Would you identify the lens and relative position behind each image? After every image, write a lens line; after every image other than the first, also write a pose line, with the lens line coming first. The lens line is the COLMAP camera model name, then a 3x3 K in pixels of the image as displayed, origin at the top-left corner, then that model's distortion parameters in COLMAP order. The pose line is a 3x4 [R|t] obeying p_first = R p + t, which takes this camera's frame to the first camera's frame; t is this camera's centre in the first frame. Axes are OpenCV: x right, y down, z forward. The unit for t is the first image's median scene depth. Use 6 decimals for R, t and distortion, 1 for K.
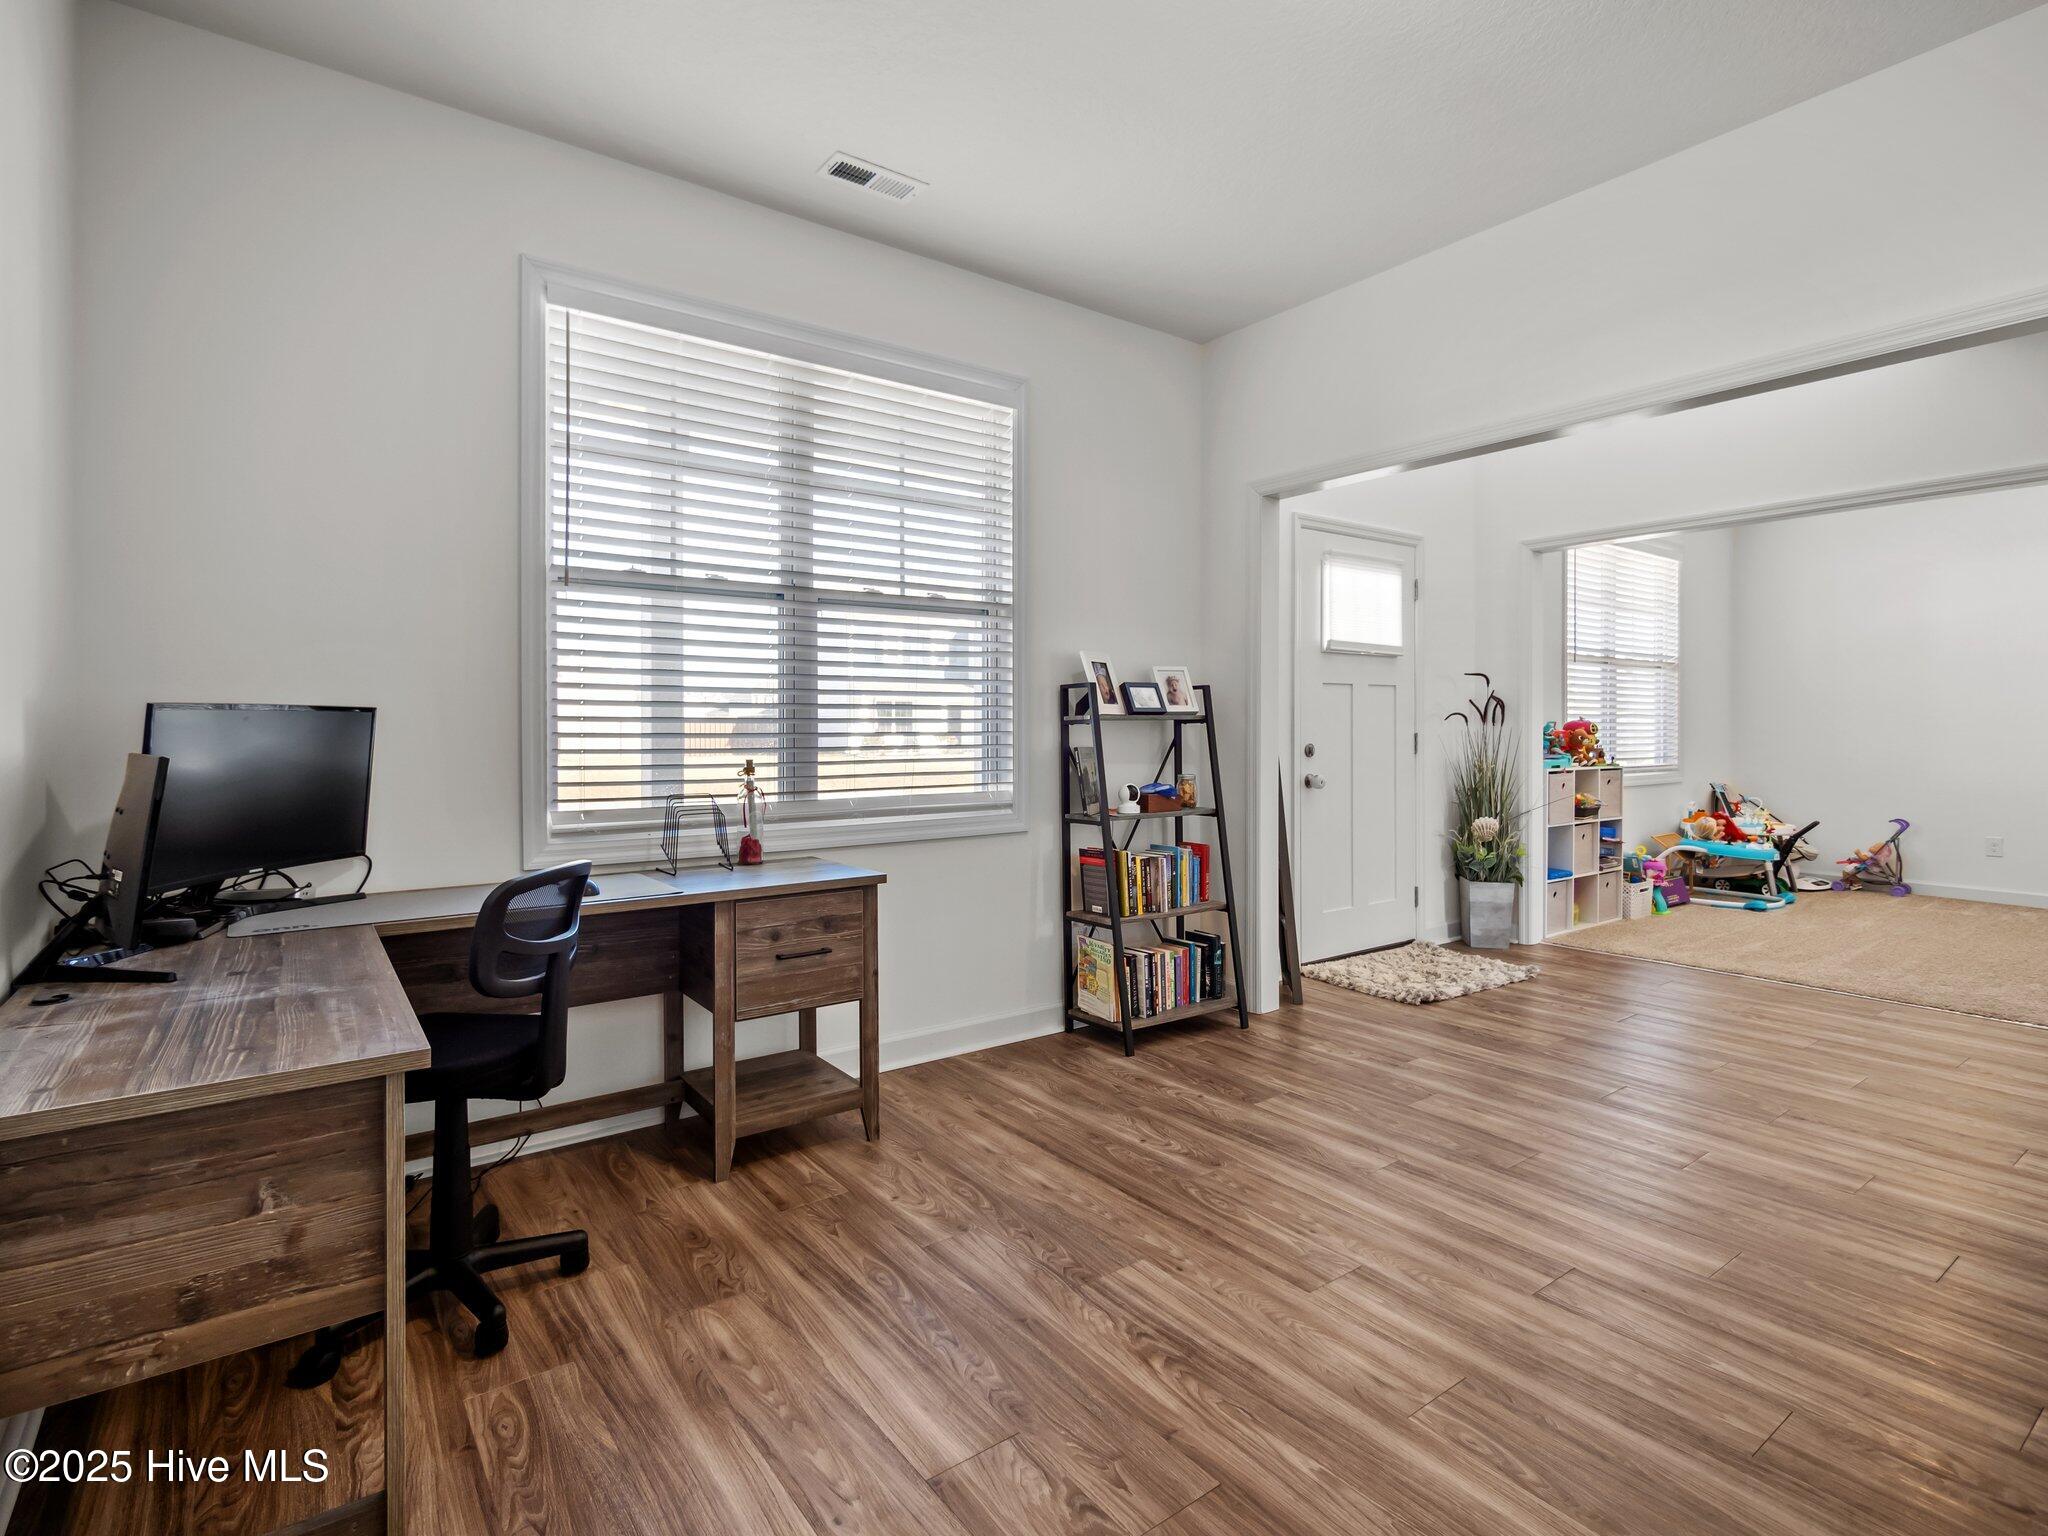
lens RADIAL K [[1022.6, 0, 1013.7], [0, 1022.6, 755.0], [0, 0, 1]] dist [0.002158, -0.000288]
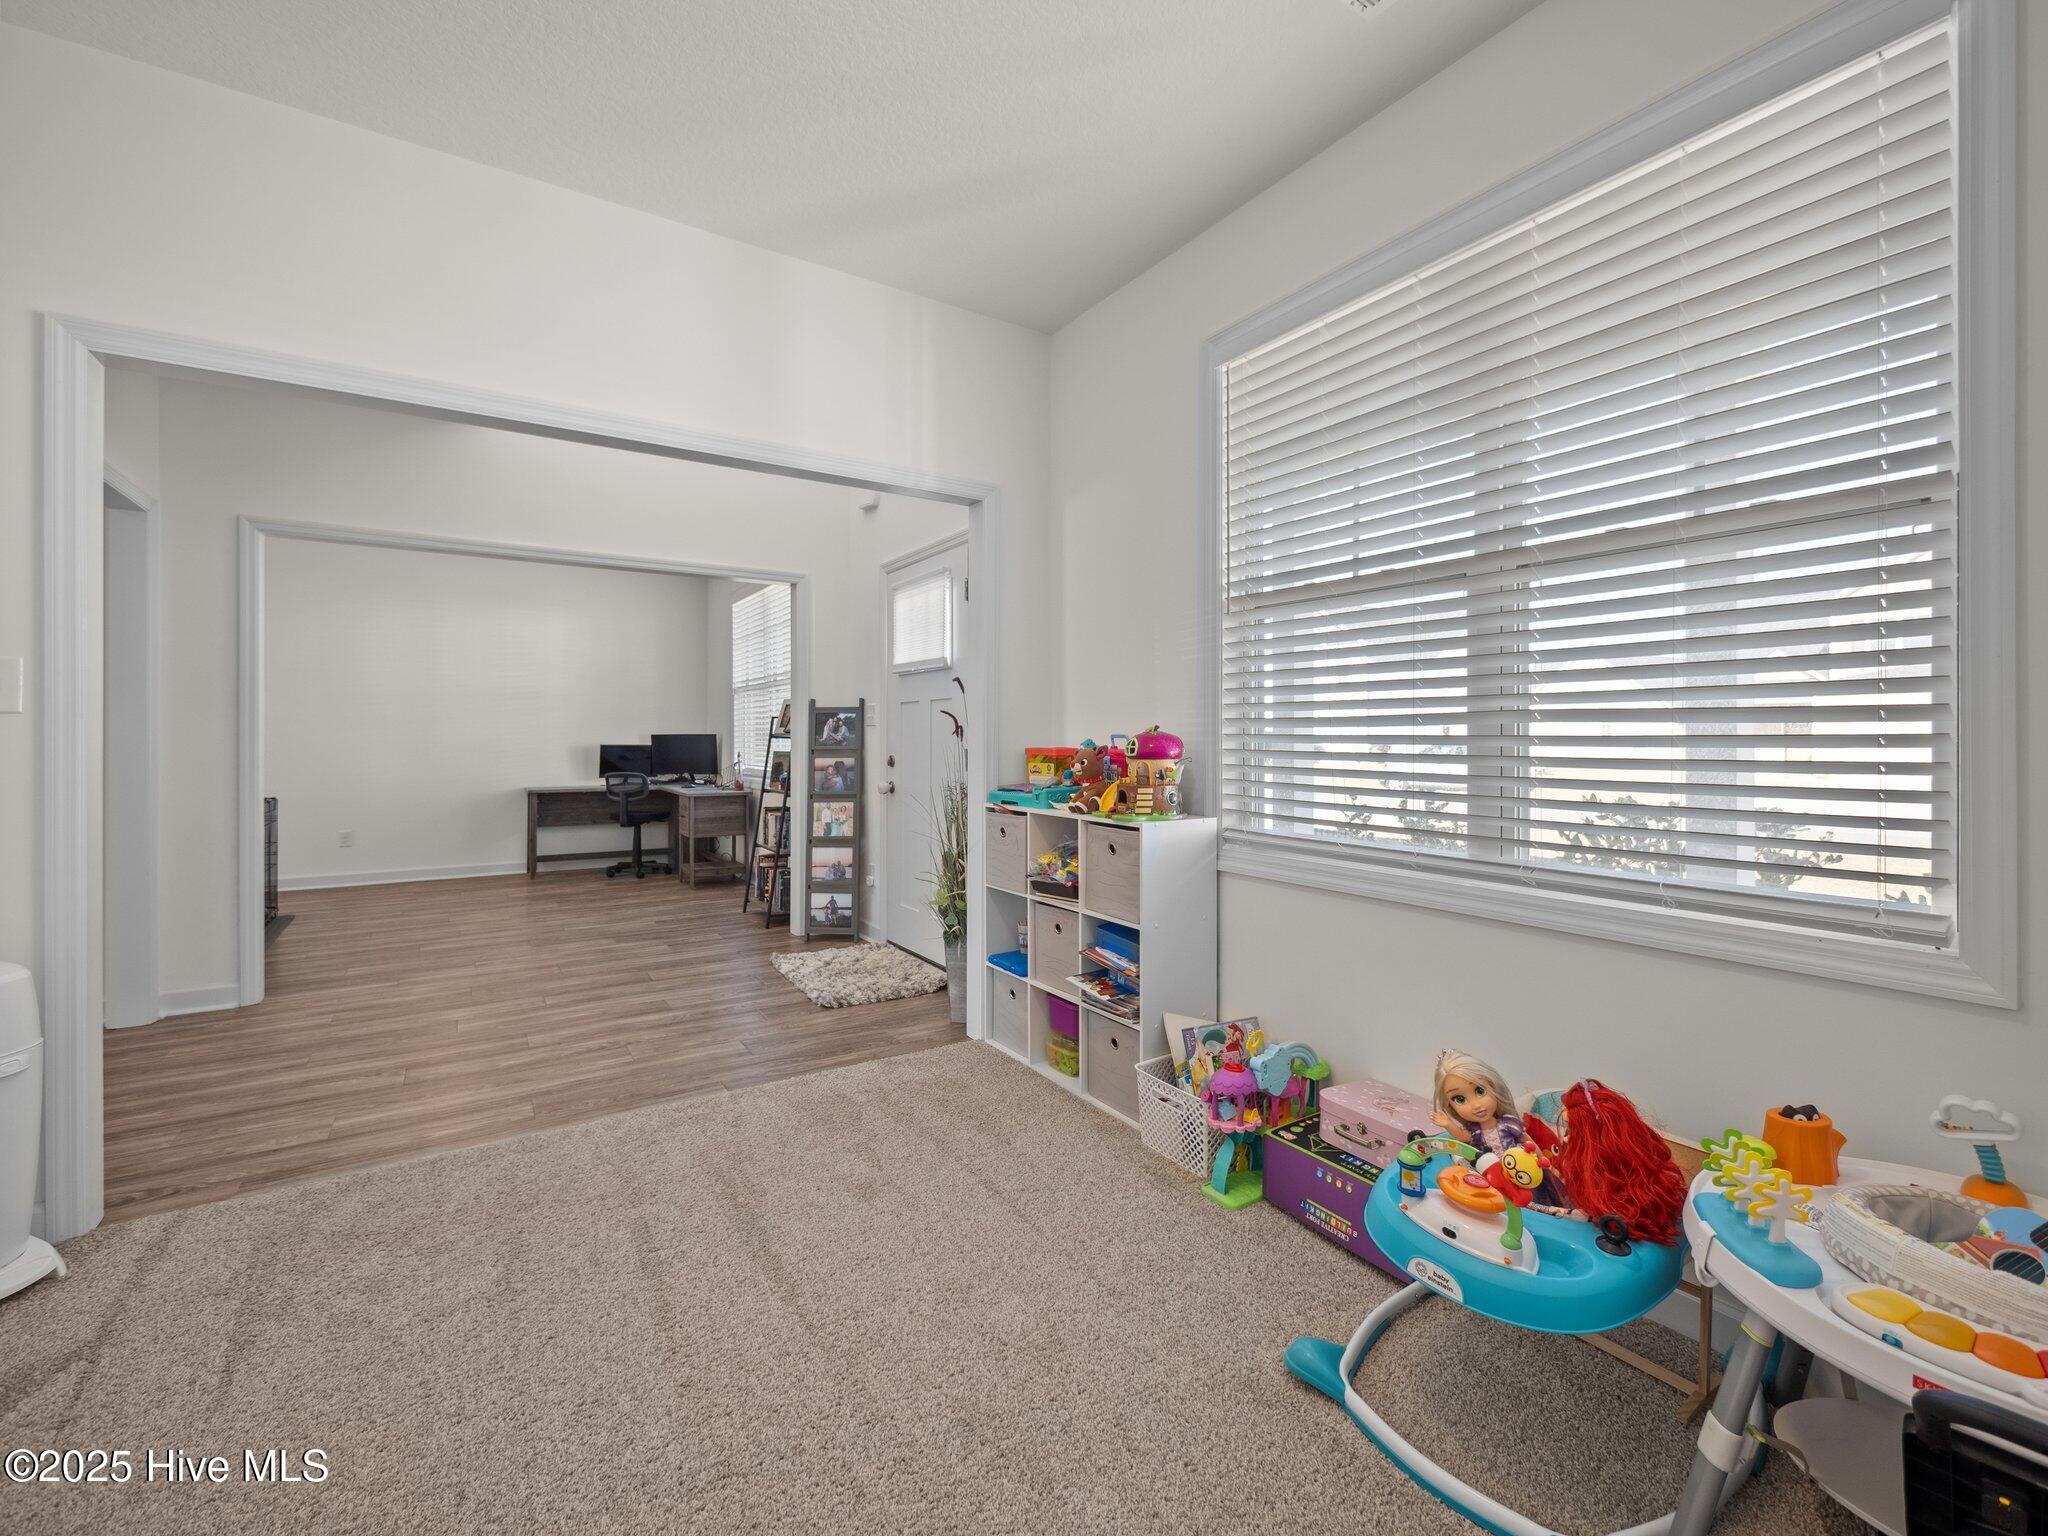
lens RADIAL K [[867.2, 0, 1016.0], [0, 867.2, 752.9], [0, 0, 1]] dist [-0.009357, 0.001760]
pose [[-0.055950, 0.018279, -0.998266, 2.020122], [-0.032122, 0.999282, 0.020098, -0.061168], [0.997917, 0.033191, -0.055323, 1.900097]]
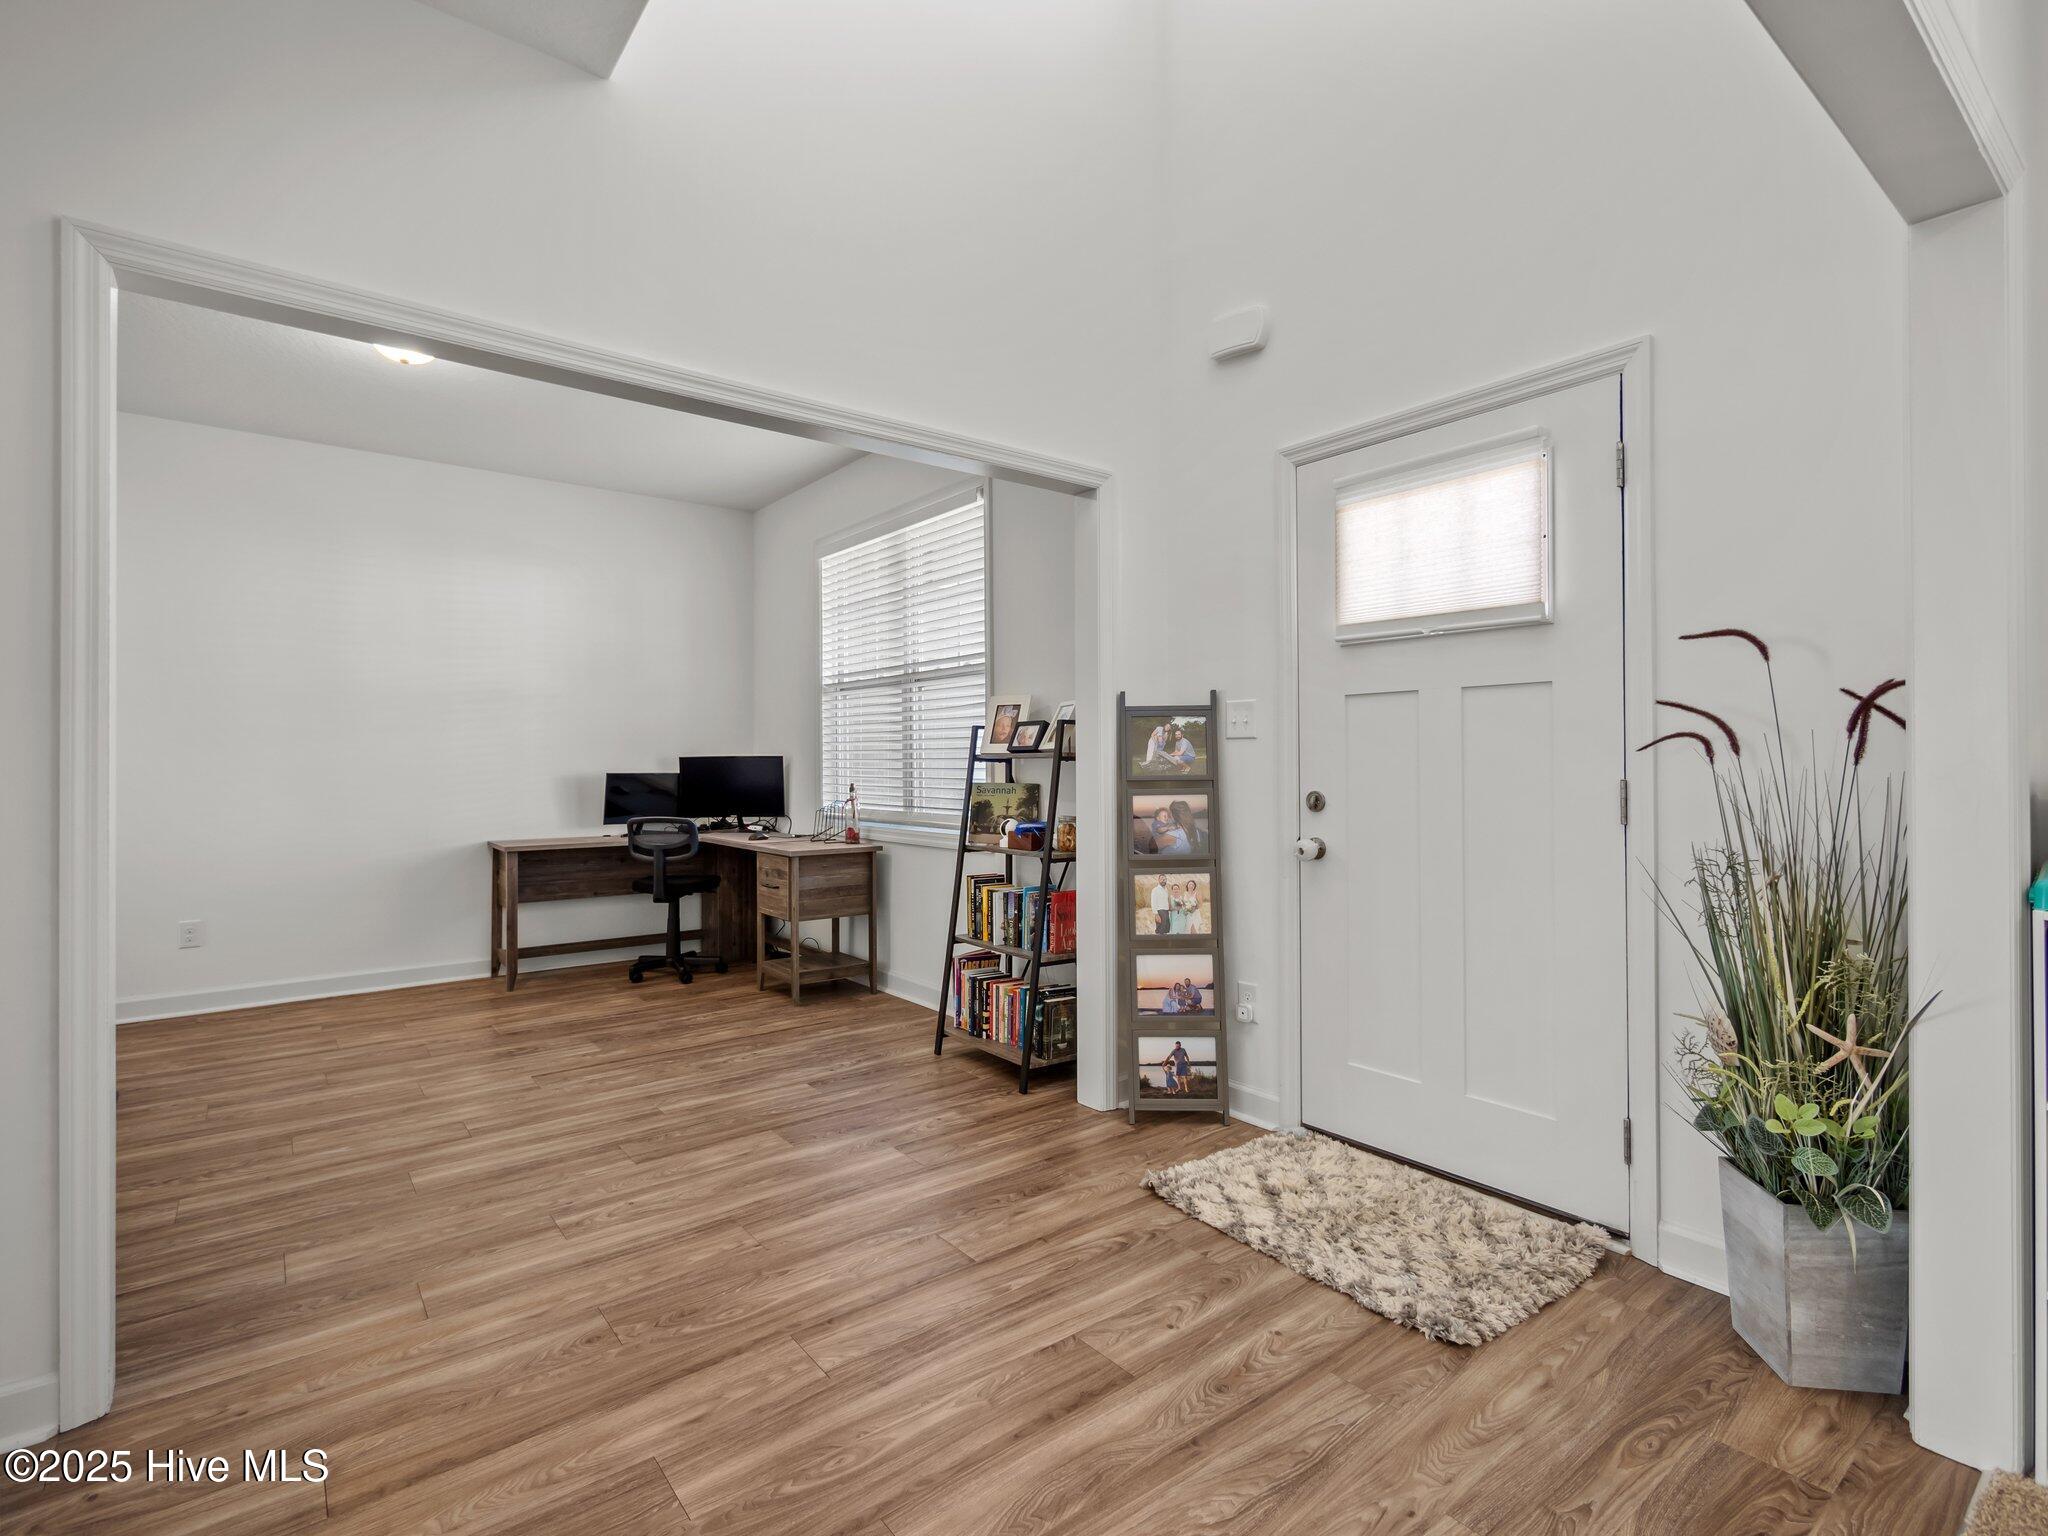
lens RADIAL K [[1022.6, 0, 1069.0], [0, 1022.6, 767.0], [0, 0, 1]] dist [0.002158, -0.000288]
pose [[0.036528, 0.008511, -0.999296, 1.479095], [-0.026989, 0.999607, 0.007527, -0.042938], [0.998968, 0.026695, 0.036743, 1.298715]]
